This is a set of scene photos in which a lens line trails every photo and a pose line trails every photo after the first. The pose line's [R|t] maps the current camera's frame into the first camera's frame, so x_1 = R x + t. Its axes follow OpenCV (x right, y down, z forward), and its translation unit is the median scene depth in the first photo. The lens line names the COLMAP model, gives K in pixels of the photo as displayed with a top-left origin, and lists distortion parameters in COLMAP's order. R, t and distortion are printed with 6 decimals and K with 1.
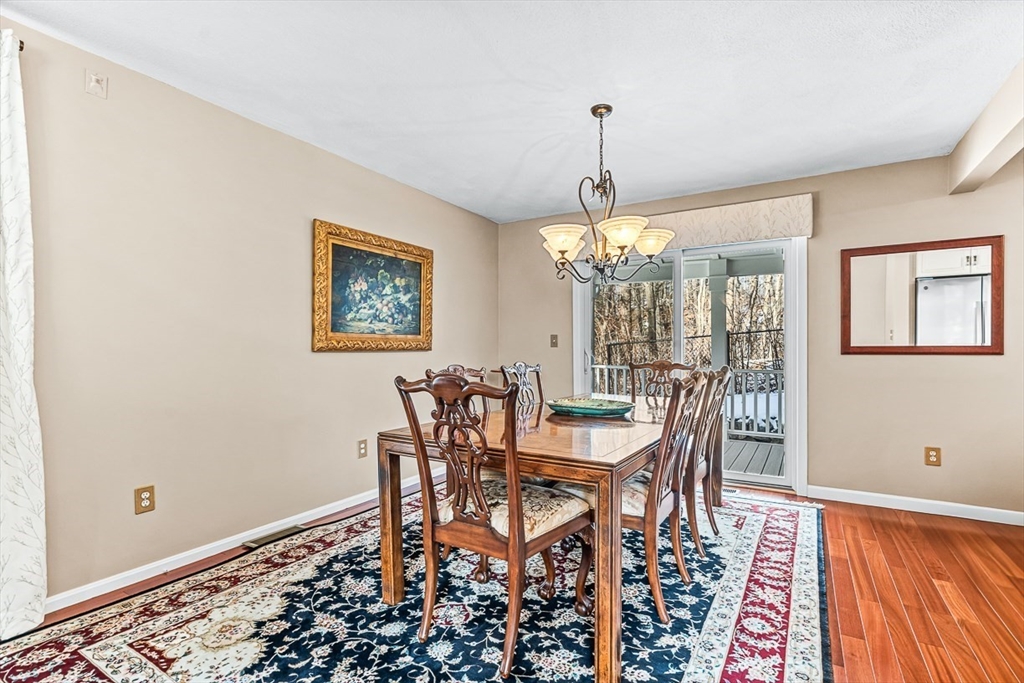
lens RADIAL K [[482.6, 0, 516.2], [0, 482.6, 350.8], [0, 0, 1]] dist [-0.000837, 0.000350]
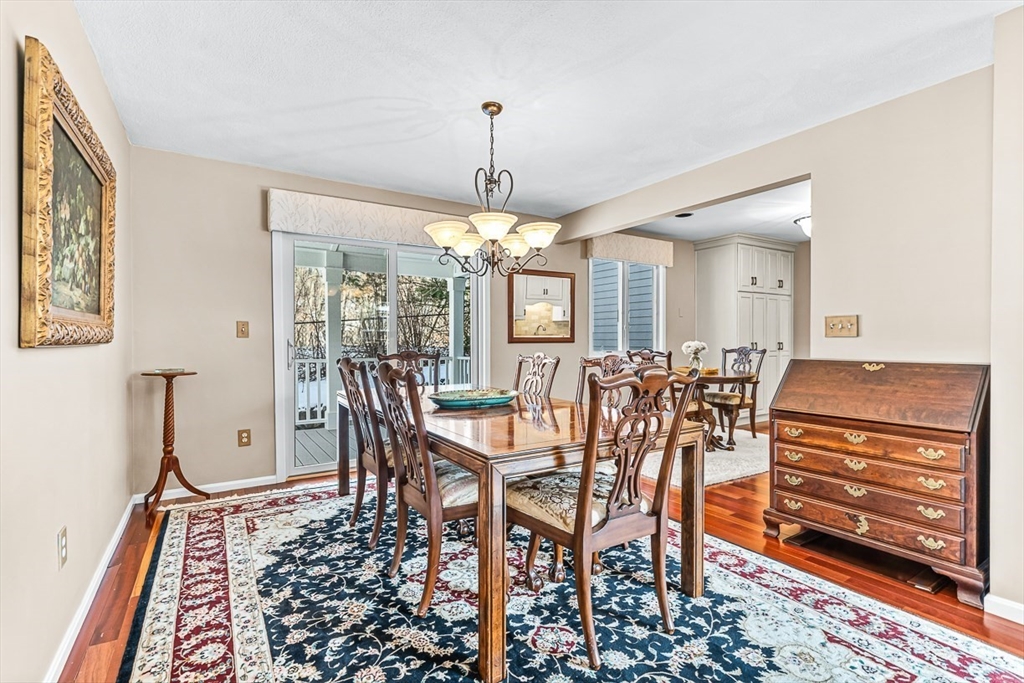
lens RADIAL K [[471.6, 0, 512.0], [0, 471.6, 341.5], [0, 0, 1]] dist [0.000424, 0.000213]
pose [[0.452392, -0.006056, 0.891799, -0.598918], [0.005885, 0.999975, 0.003806, -0.002652], [-0.891800, 0.003527, 0.452417, 0.429697]]
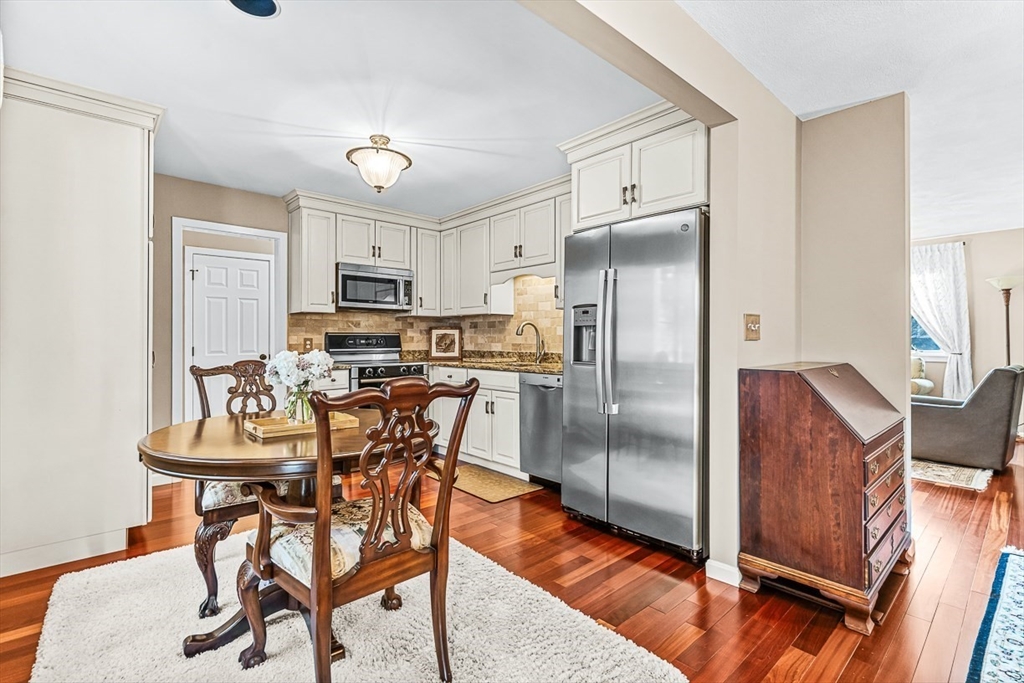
lens RADIAL K [[472.8, 0, 511.9], [0, 472.8, 339.4], [0, 0, 1]] dist [0.001336, 0.000547]
pose [[-0.954500, 0.001998, 0.298205, 0.619396], [0.003409, 0.999985, 0.004214, -0.010077], [-0.298192, 0.005039, -0.954493, 1.090245]]
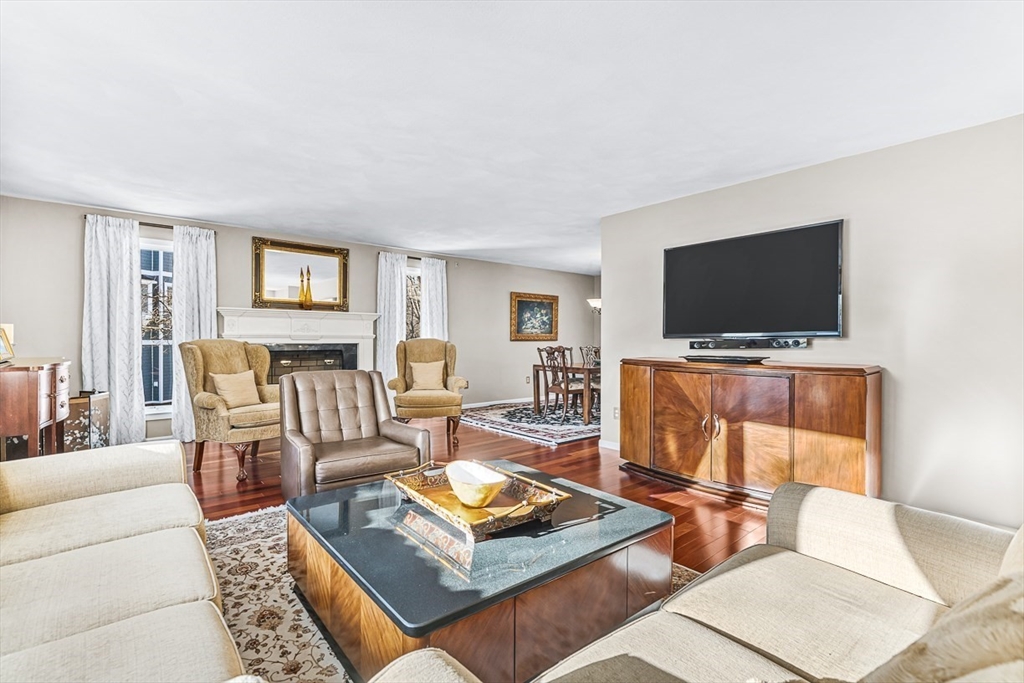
lens RADIAL K [[472.8, 0, 511.9], [0, 472.8, 339.4], [0, 0, 1]] dist [0.001336, 0.000547]
pose [[0.943288, 0.000568, -0.331976, 0.458499], [-0.002719, 0.999978, -0.006015, 0.008391], [0.331965, 0.006576, 0.943269, -1.479958]]
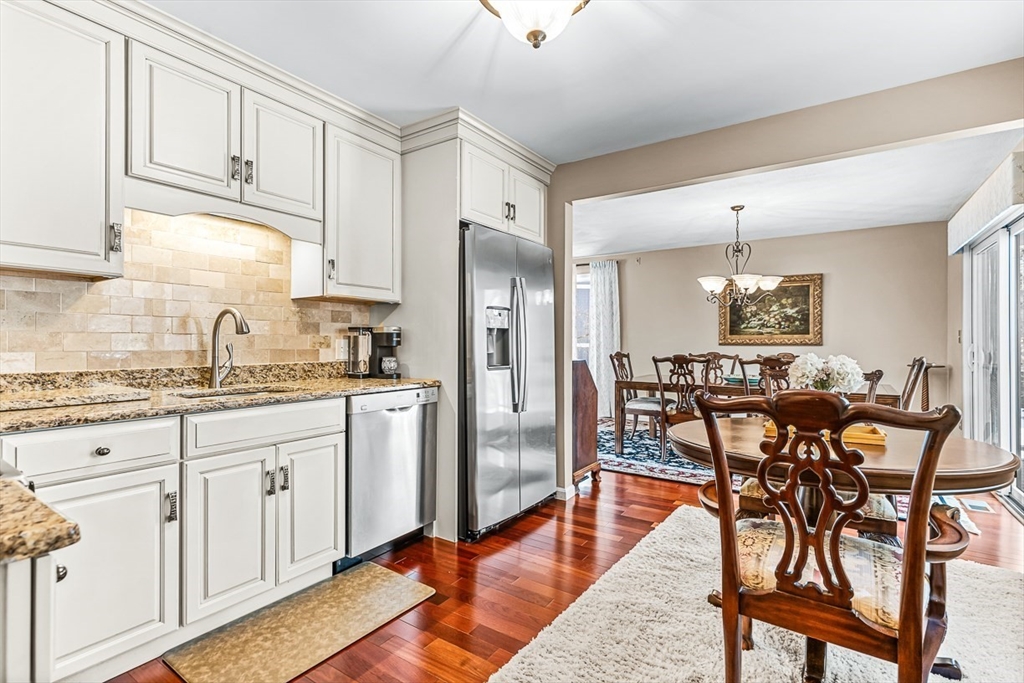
lens RADIAL K [[483.3, 0, 512.0], [0, 483.3, 341.5], [0, 0, 1]] dist [-0.003518, -0.000076]
pose [[-0.056837, -0.000659, -0.998383, 1.663252], [-0.005934, 0.999982, -0.000323, -0.007824], [0.998366, 0.005906, -0.056840, 0.246835]]
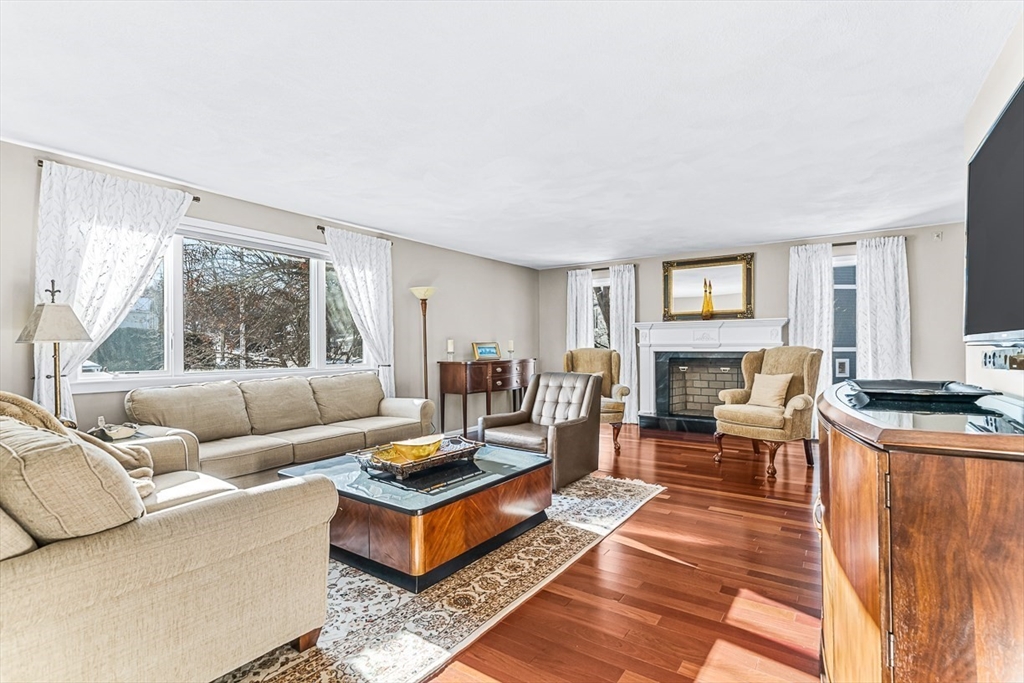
lens RADIAL K [[478.2, 0, 511.5], [0, 478.2, 348.4], [0, 0, 1]] dist [-0.002296, 0.000155]
pose [[-0.075098, 0.004157, -0.997168, 1.145335], [-0.000052, 0.999991, 0.004173, -0.006652], [0.997176, 0.000365, -0.075097, -0.636803]]
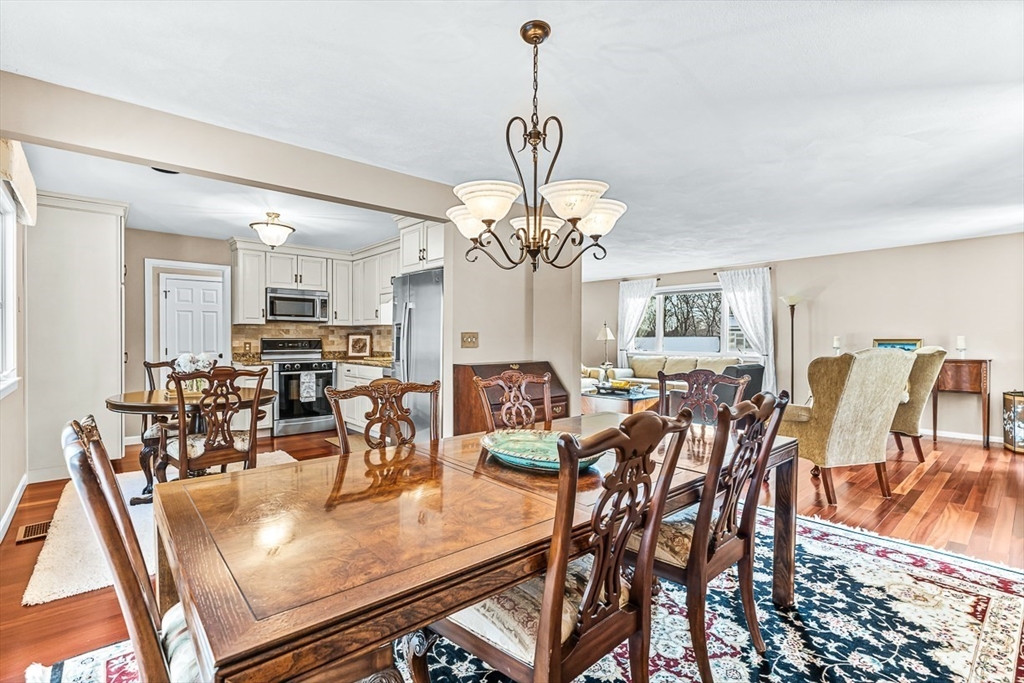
lens RADIAL K [[471.4, 0, 510.1], [0, 471.4, 343.6], [0, 0, 1]] dist [0.000264, 0.000396]
pose [[-0.951187, -0.003941, 0.308589, -0.005673], [0.000870, 0.999880, 0.015450, -0.033997], [-0.308613, 0.014965, -0.951070, 1.432455]]
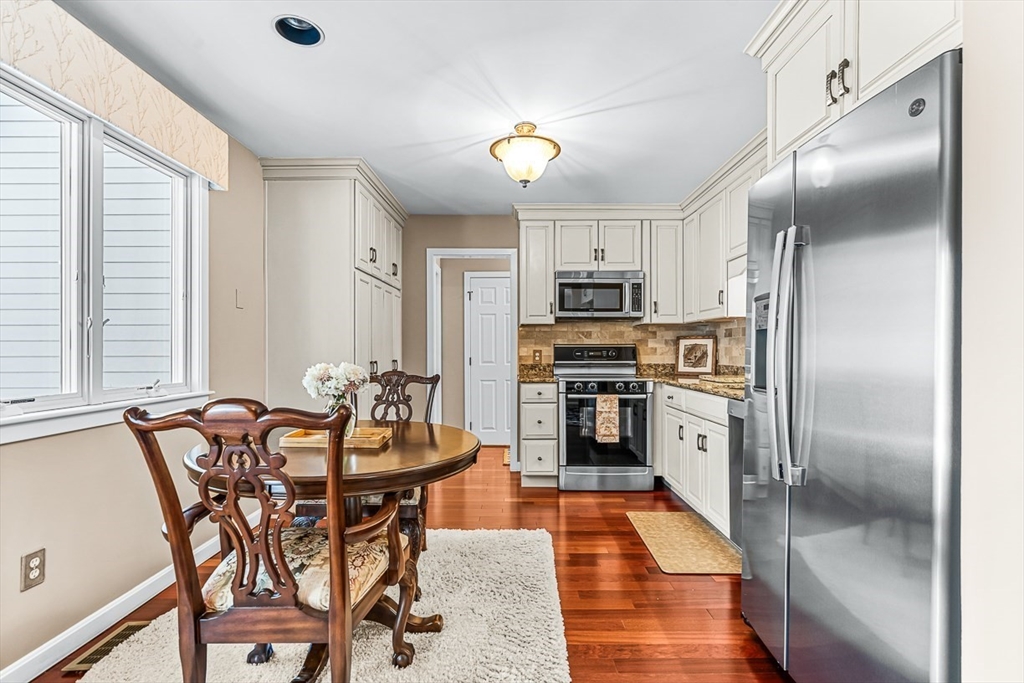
lens RADIAL K [[475.9, 0, 511.0], [0, 475.9, 350.2], [0, 0, 1]] dist [0.000056, 0.000087]
pose [[-0.506041, 0.003557, 0.862502, 0.427354], [0.005750, 0.999983, -0.000750, -0.008471], [-0.862490, 0.004580, -0.506053, 0.709271]]
